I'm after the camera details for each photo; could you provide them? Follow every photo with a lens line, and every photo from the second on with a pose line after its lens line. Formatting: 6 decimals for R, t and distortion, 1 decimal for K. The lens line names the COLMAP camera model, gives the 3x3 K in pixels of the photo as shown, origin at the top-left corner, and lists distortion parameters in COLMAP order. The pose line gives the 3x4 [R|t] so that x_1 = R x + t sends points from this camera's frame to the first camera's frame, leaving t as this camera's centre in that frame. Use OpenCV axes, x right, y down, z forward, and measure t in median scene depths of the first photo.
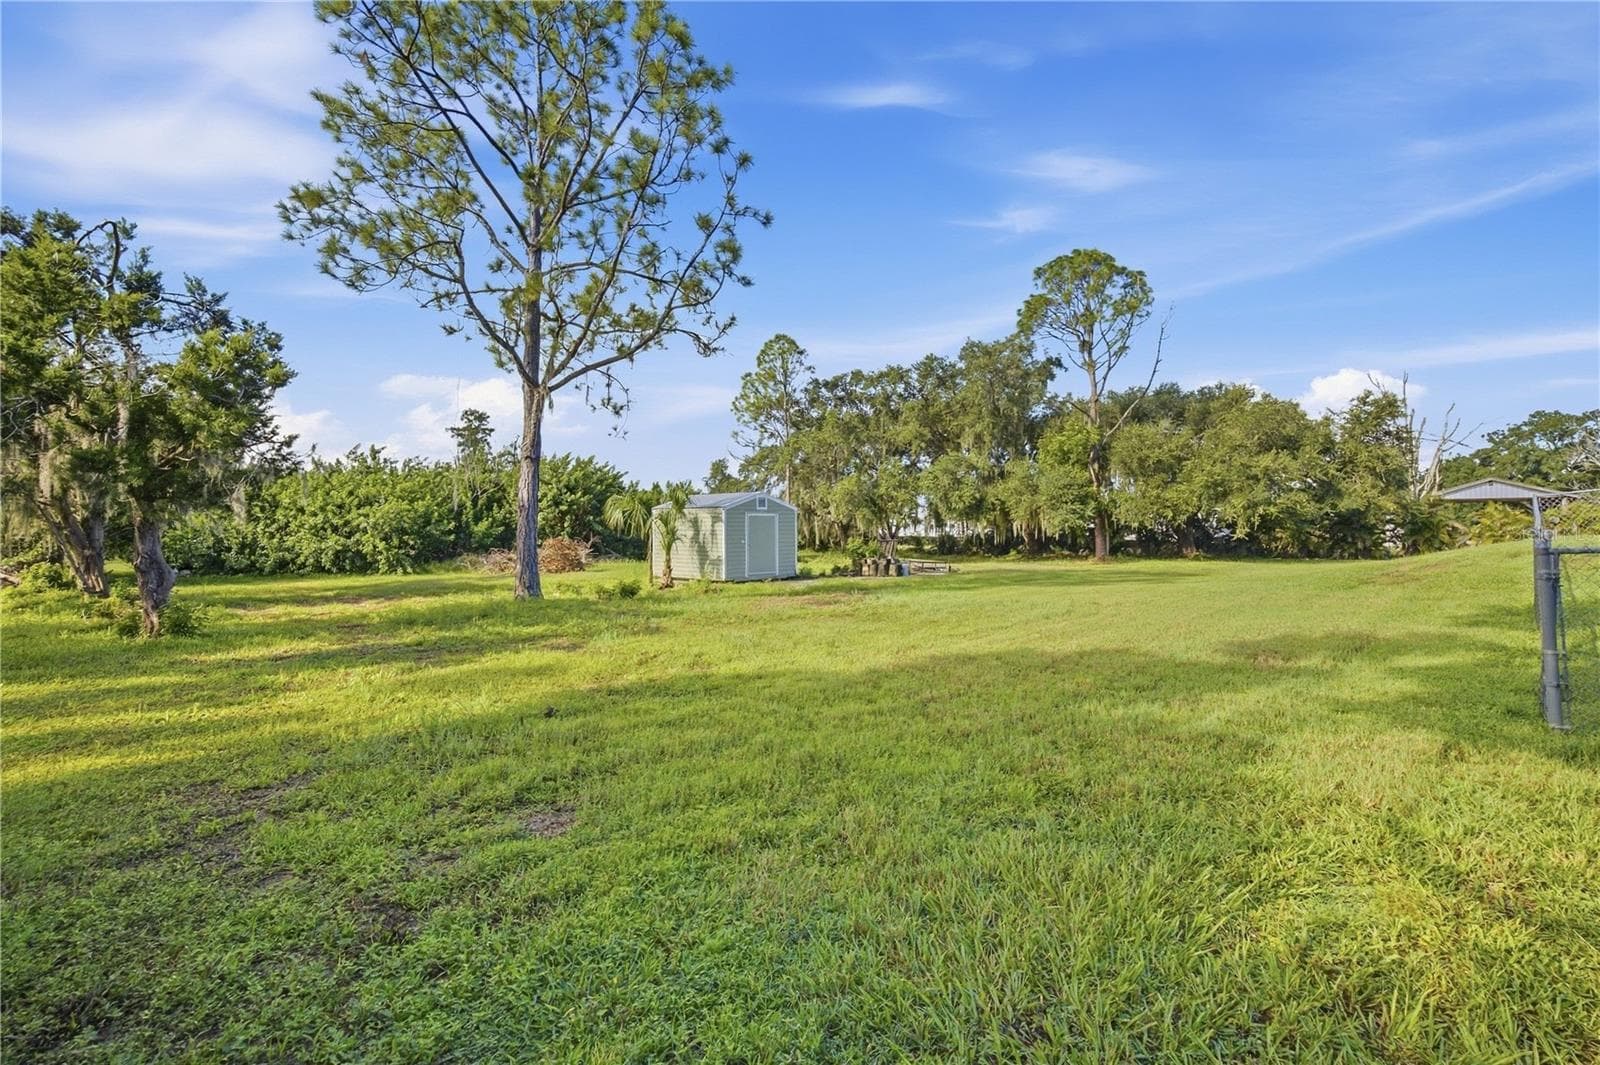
lens RADIAL K [[658.7, 0, 809.0], [0, 658.7, 547.3], [0, 0, 1]] dist [-0.000475, -0.000168]
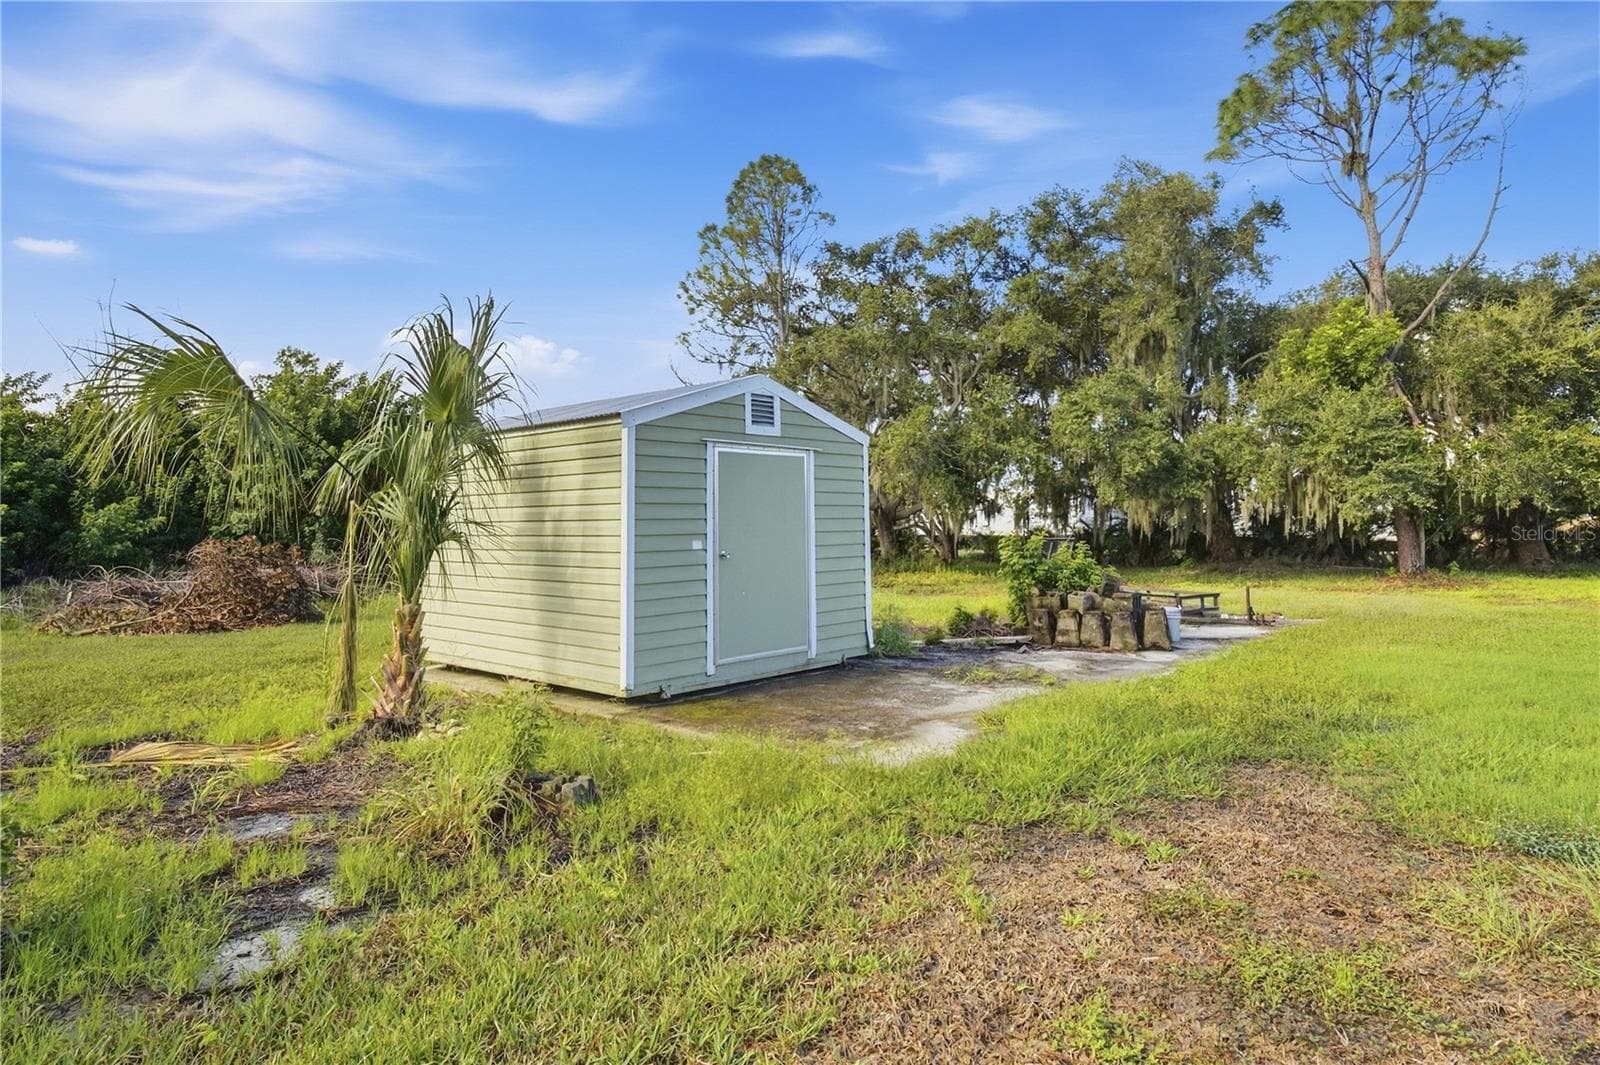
lens RADIAL K [[871.5, 0, 800.0], [0, 871.5, 532.5], [0, 0, 1]] dist [-0.001707, -0.000961]
pose [[0.999904, -0.005634, 0.012648, -0.030297], [0.005913, 0.999738, -0.022132, -0.002346], [-0.012520, 0.022205, 0.999675, 0.305327]]
